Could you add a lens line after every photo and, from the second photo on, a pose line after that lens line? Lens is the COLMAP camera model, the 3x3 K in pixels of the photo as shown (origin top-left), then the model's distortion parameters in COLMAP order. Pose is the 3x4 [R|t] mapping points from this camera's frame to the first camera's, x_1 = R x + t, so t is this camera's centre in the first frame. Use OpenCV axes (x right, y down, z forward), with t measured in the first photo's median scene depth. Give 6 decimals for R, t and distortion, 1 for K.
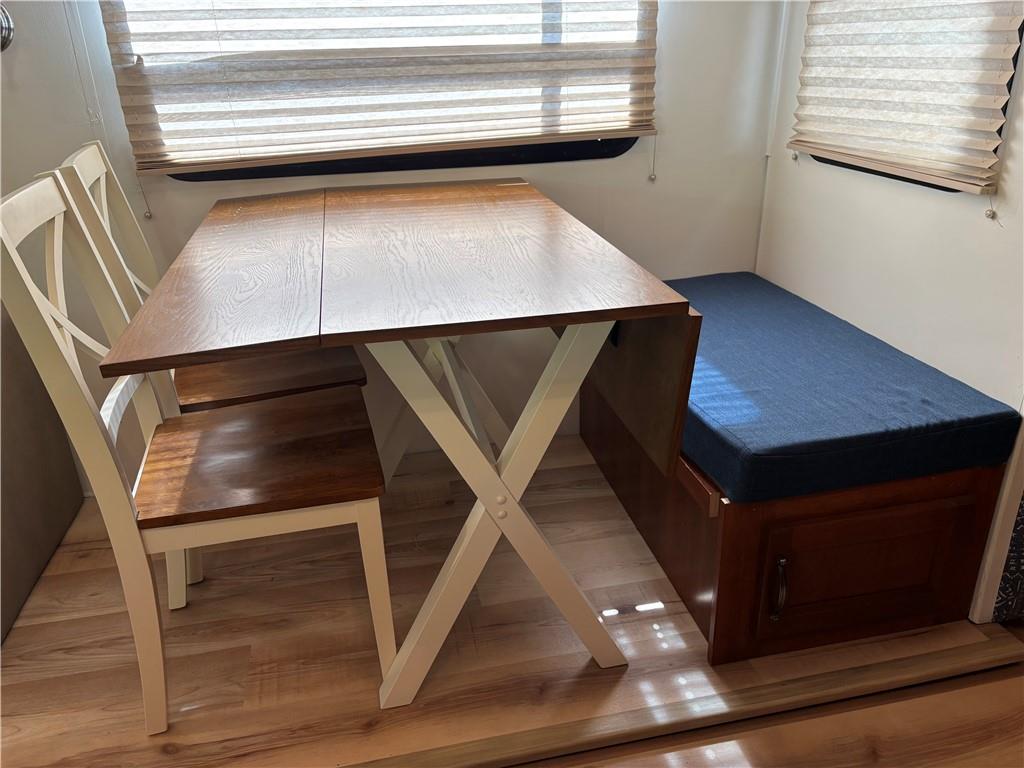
lens RADIAL K [[754.5, 0, 504.5], [0, 754.5, 395.0], [0, 0, 1]] dist [0.029952, -0.034970]
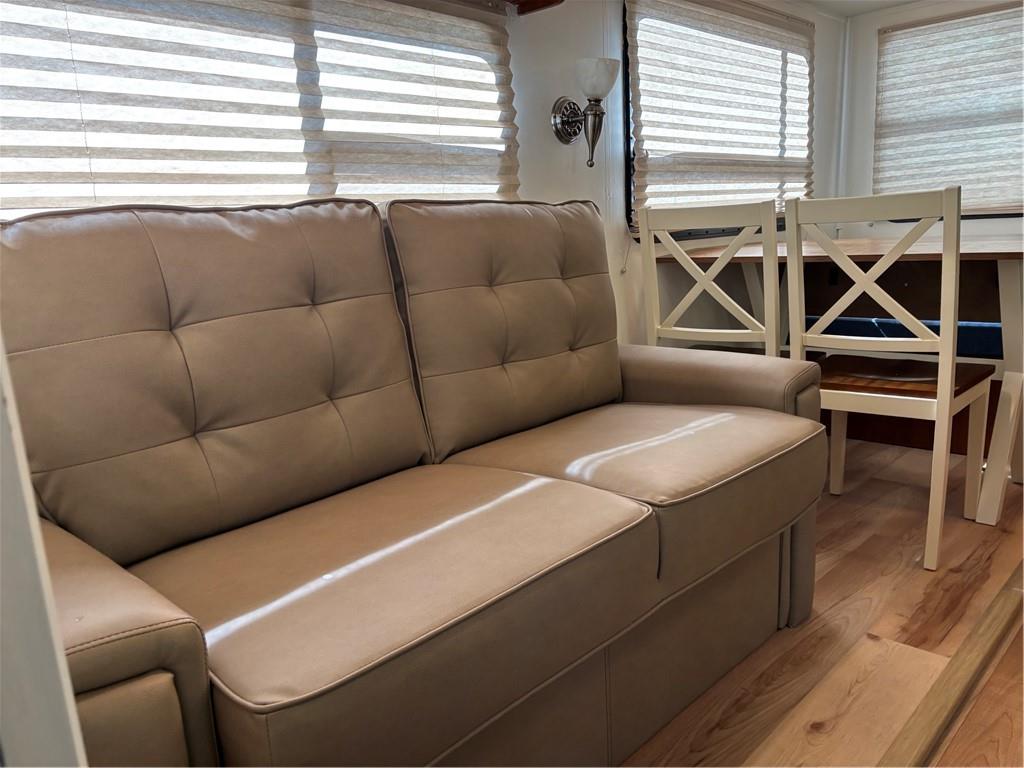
lens RADIAL K [[754.5, 0, 516.0], [0, 754.5, 387.4], [0, 0, 1]] dist [0.029952, -0.034970]
pose [[0.841167, -0.136108, 0.523366, -1.402611], [0.259810, 0.950510, -0.170380, 0.129833], [-0.474275, 0.279293, 0.834901, 0.082422]]
